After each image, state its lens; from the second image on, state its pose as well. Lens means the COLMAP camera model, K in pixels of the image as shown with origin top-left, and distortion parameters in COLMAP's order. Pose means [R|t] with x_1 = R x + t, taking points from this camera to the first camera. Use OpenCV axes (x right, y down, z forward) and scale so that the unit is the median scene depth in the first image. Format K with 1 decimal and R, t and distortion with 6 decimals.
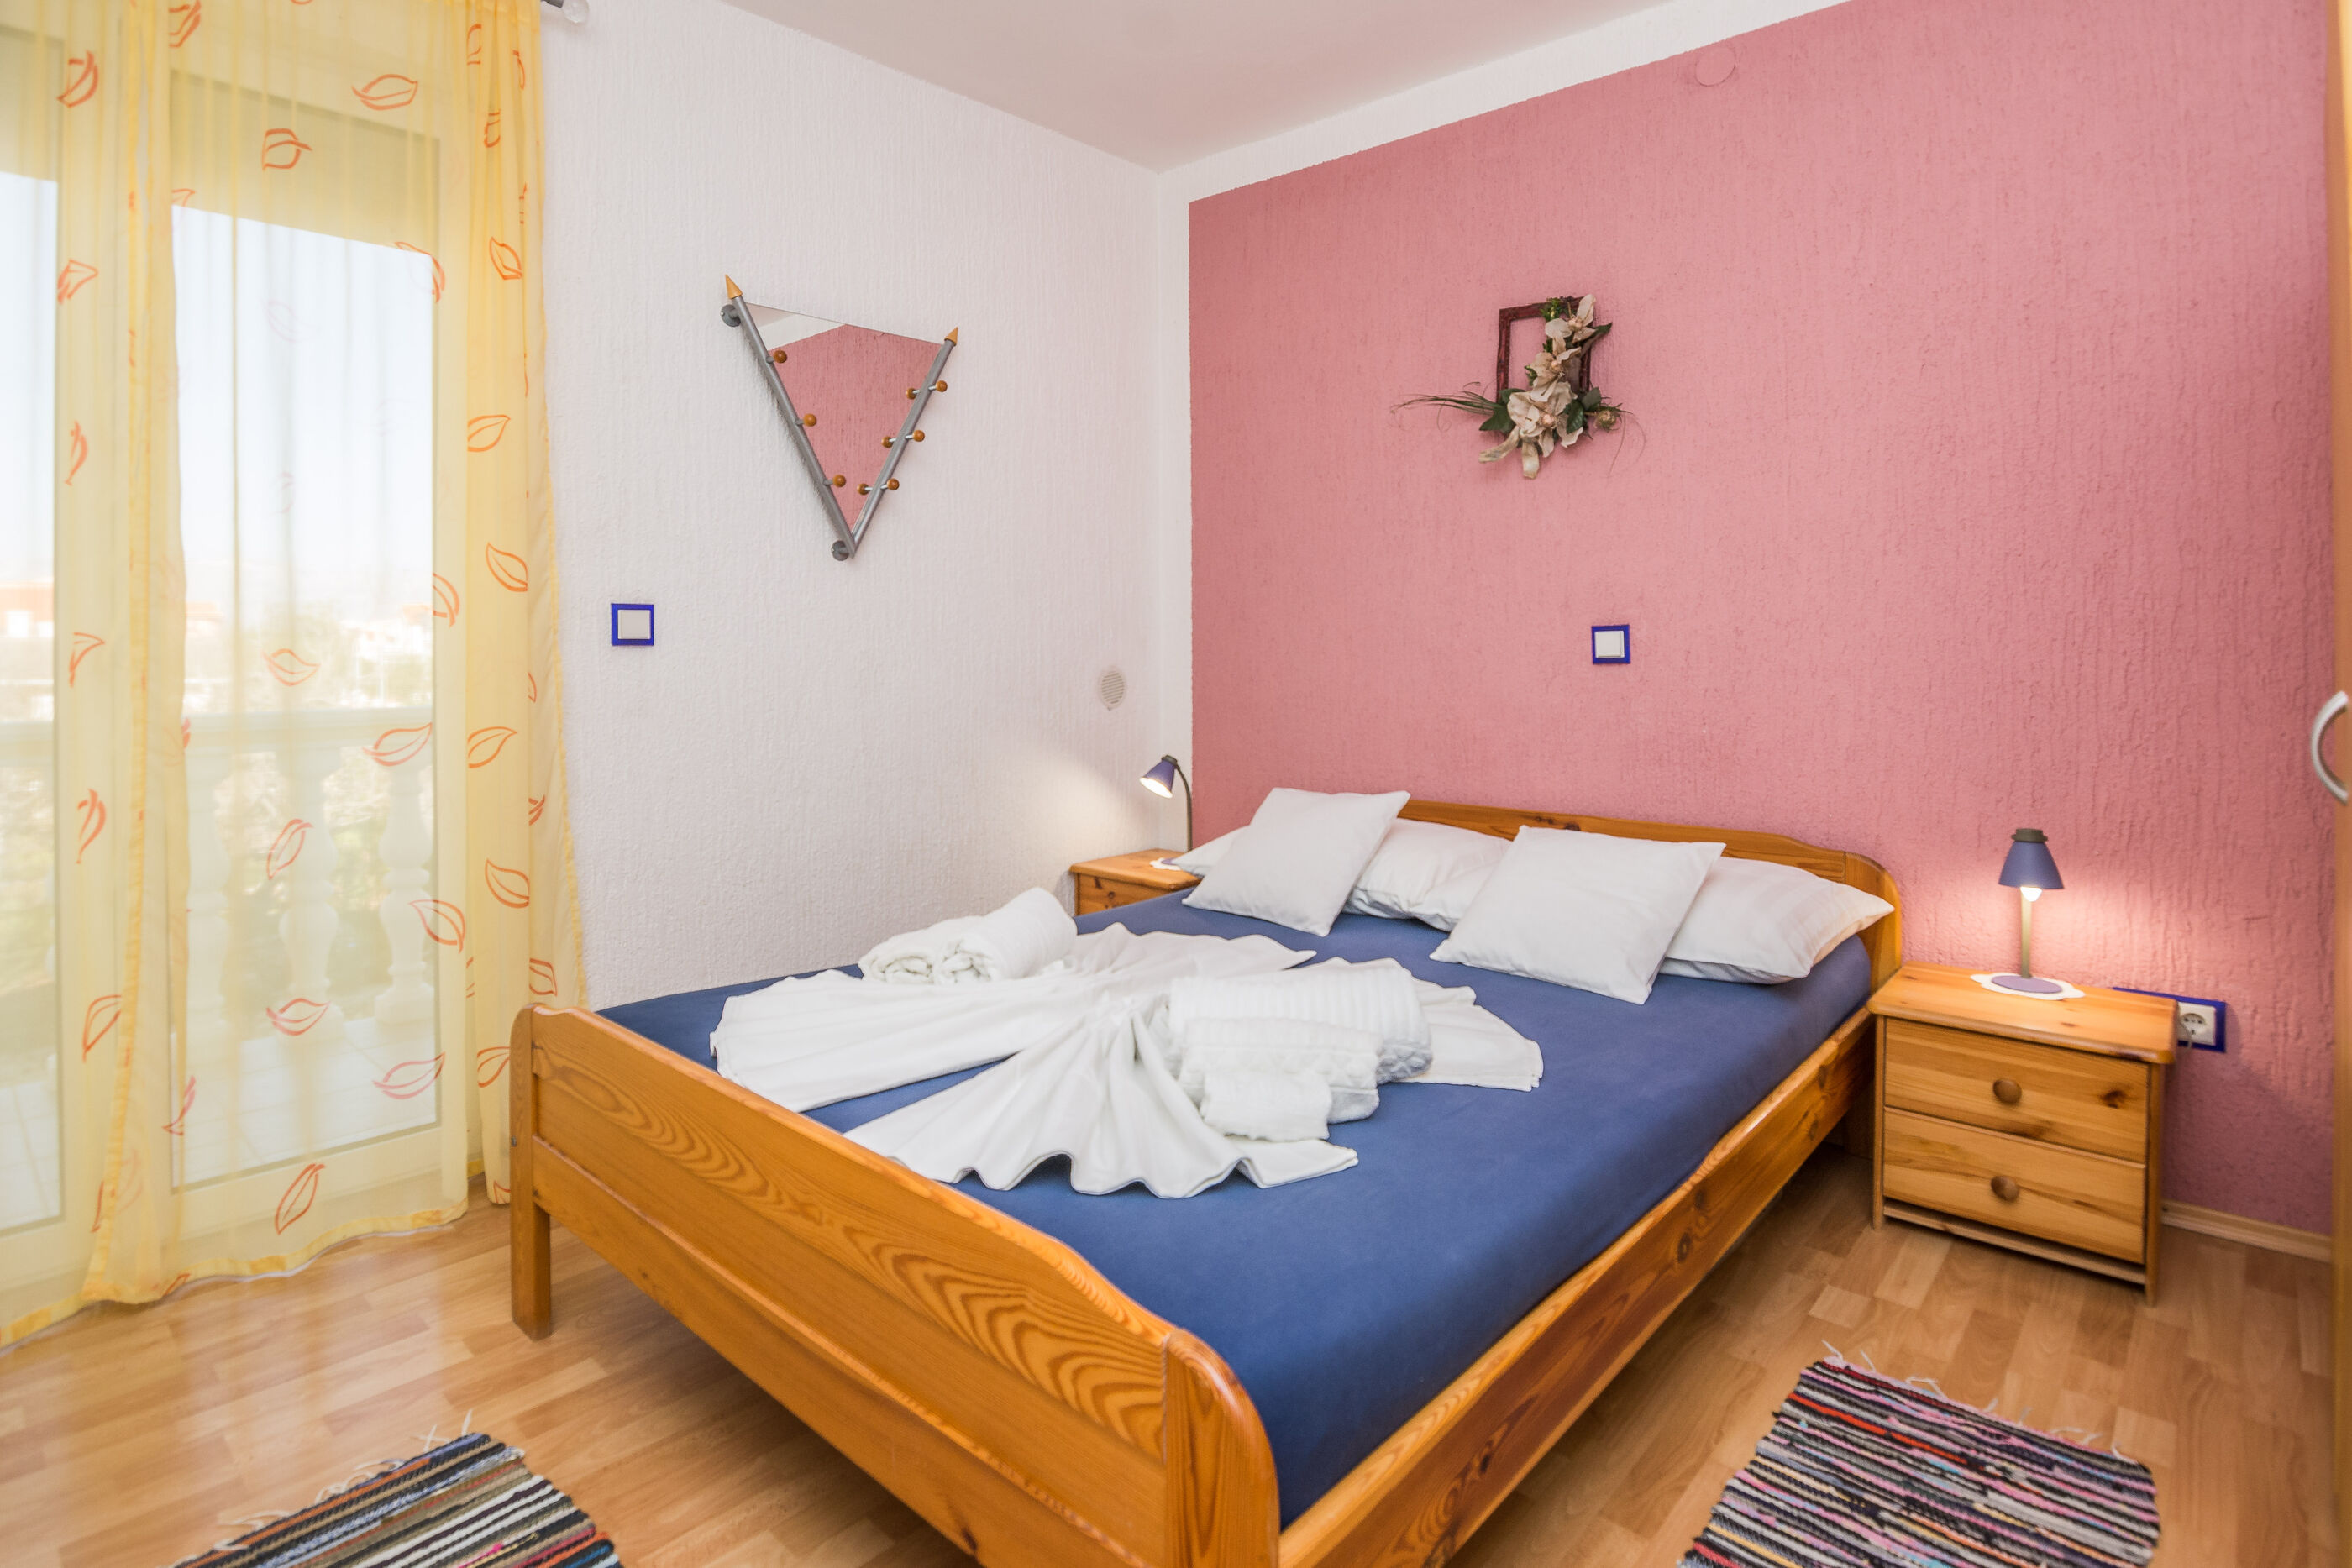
lens RADIAL K [[1208.8, 0, 1211.6], [0, 1208.8, 765.3], [0, 0, 1]] dist [-0.004124, -0.012097]
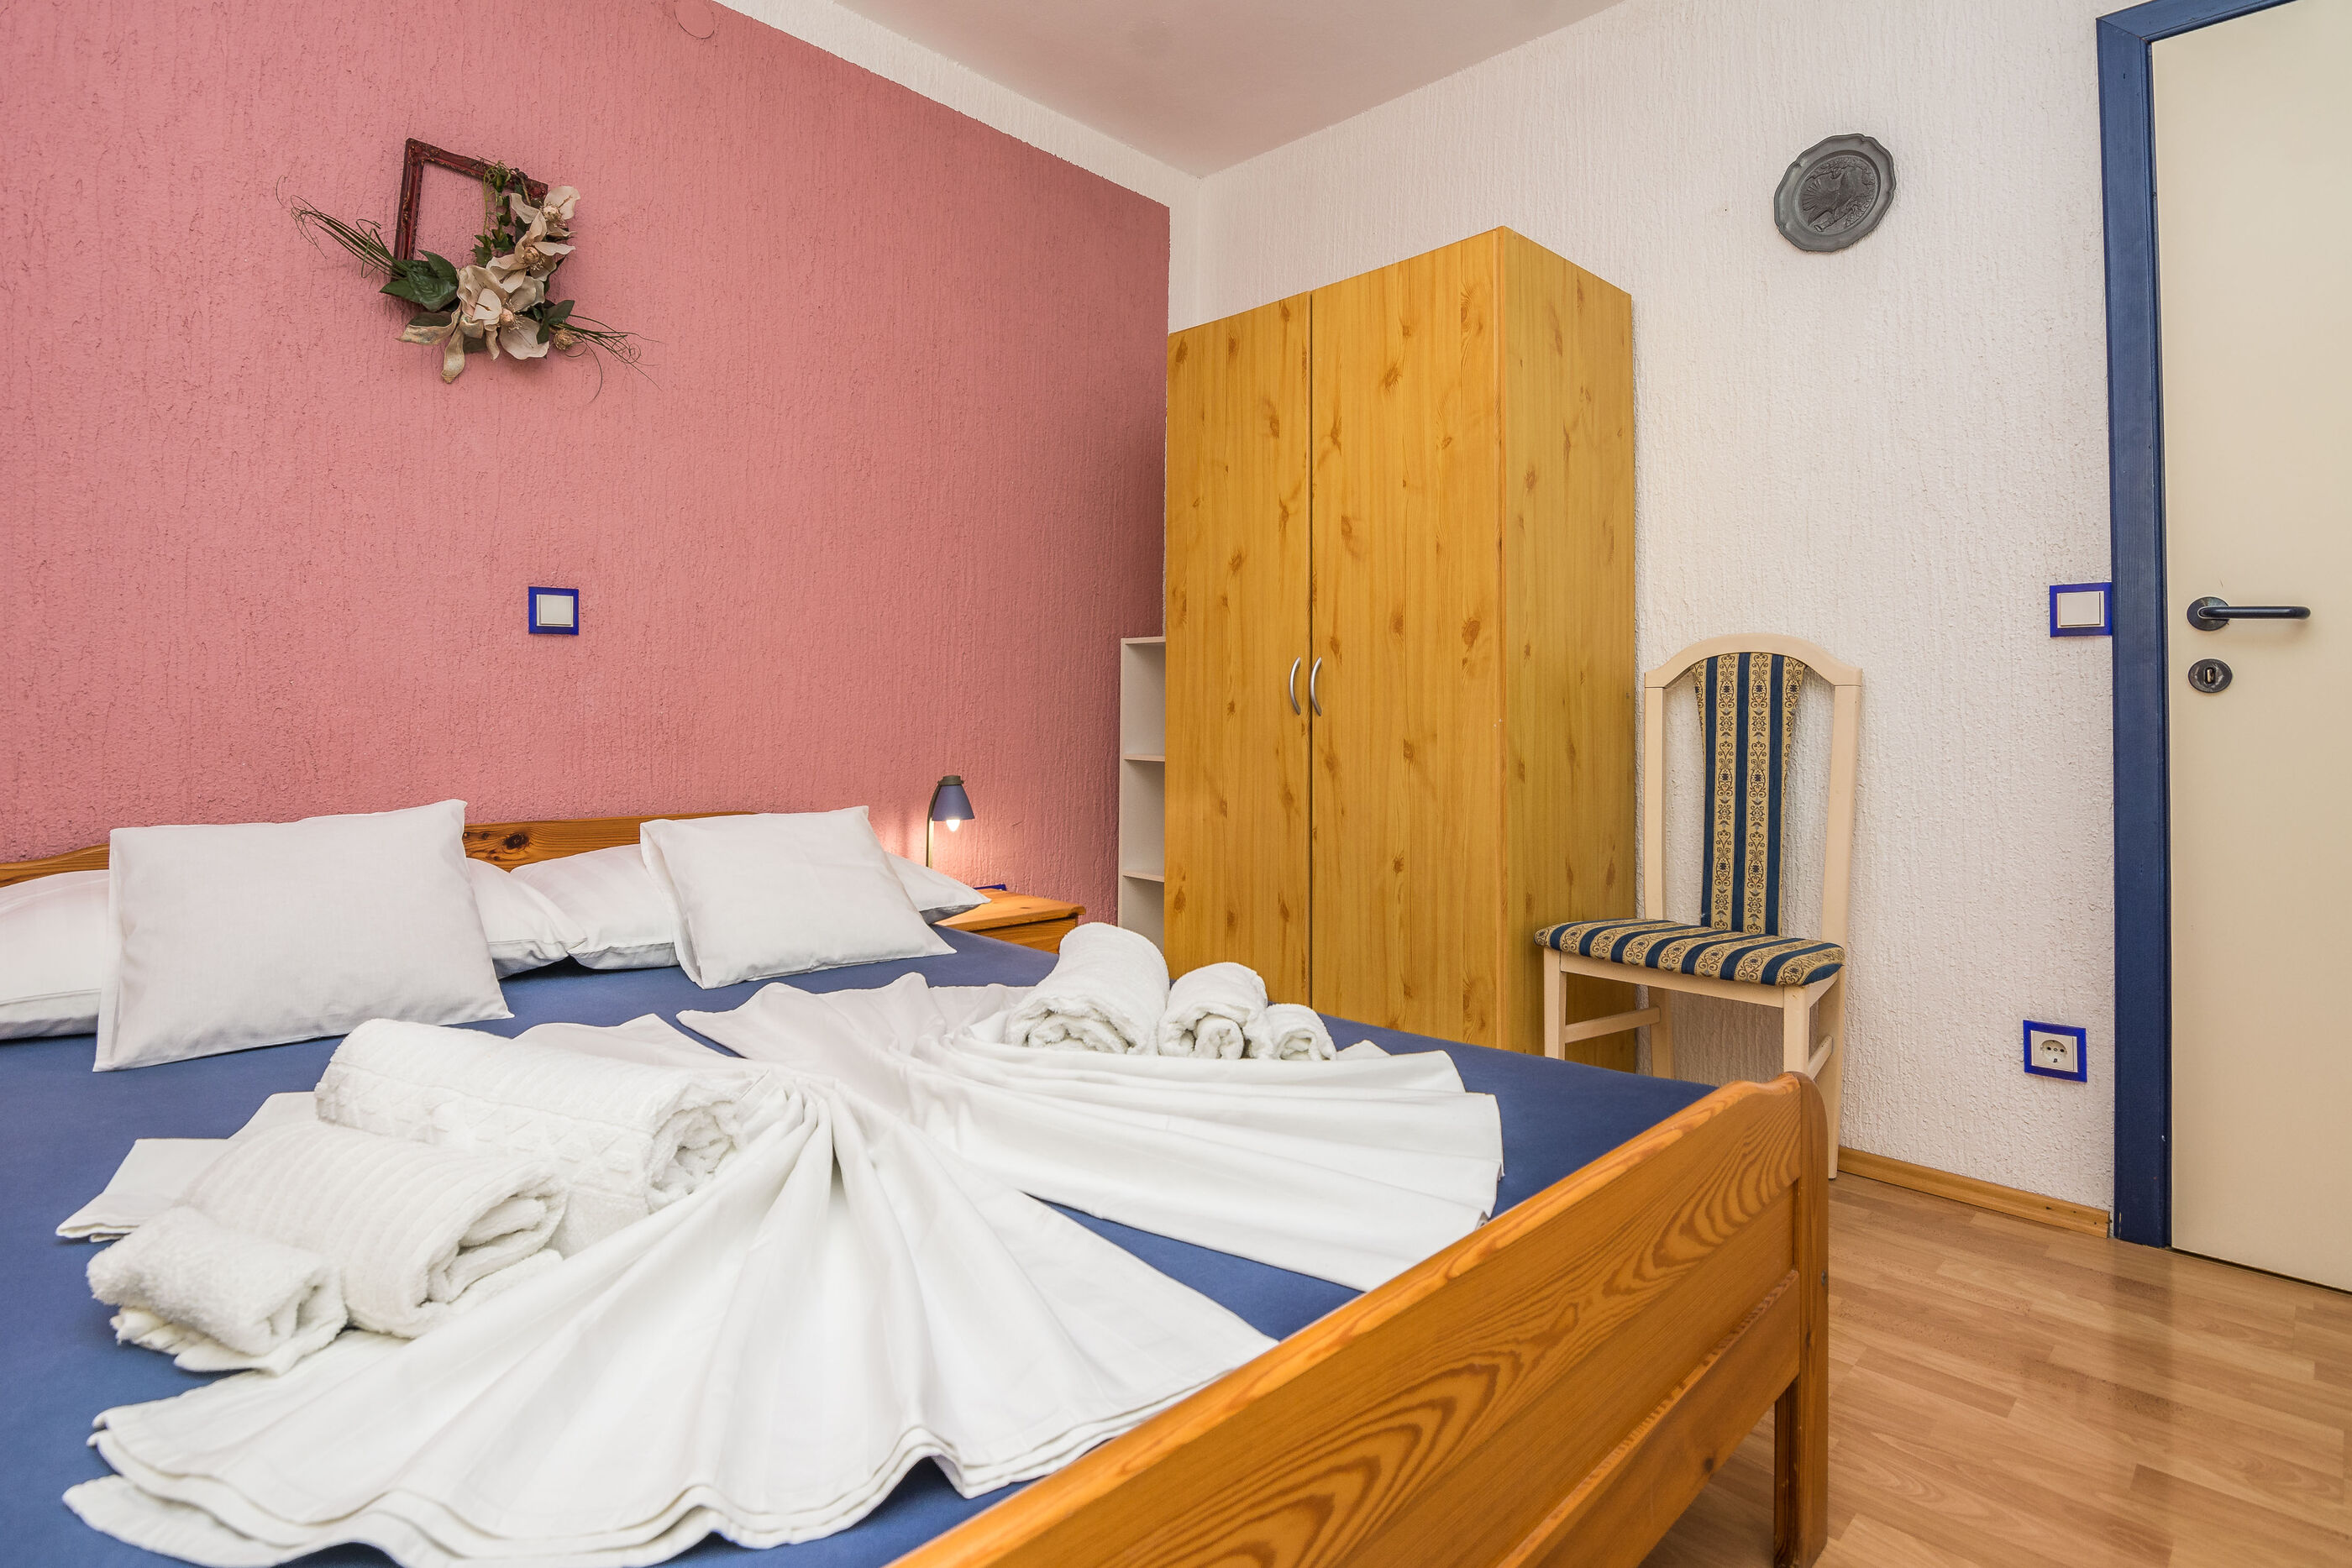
lens RADIAL K [[1161.0, 0, 1183.3], [0, 1161.0, 772.2], [0, 0, 1]] dist [-0.010912, -0.011296]
pose [[0.059273, -0.046881, 0.997140, -0.498294], [0.085282, 0.995482, 0.041733, 0.015610], [-0.994592, 0.082565, 0.063003, 0.597008]]
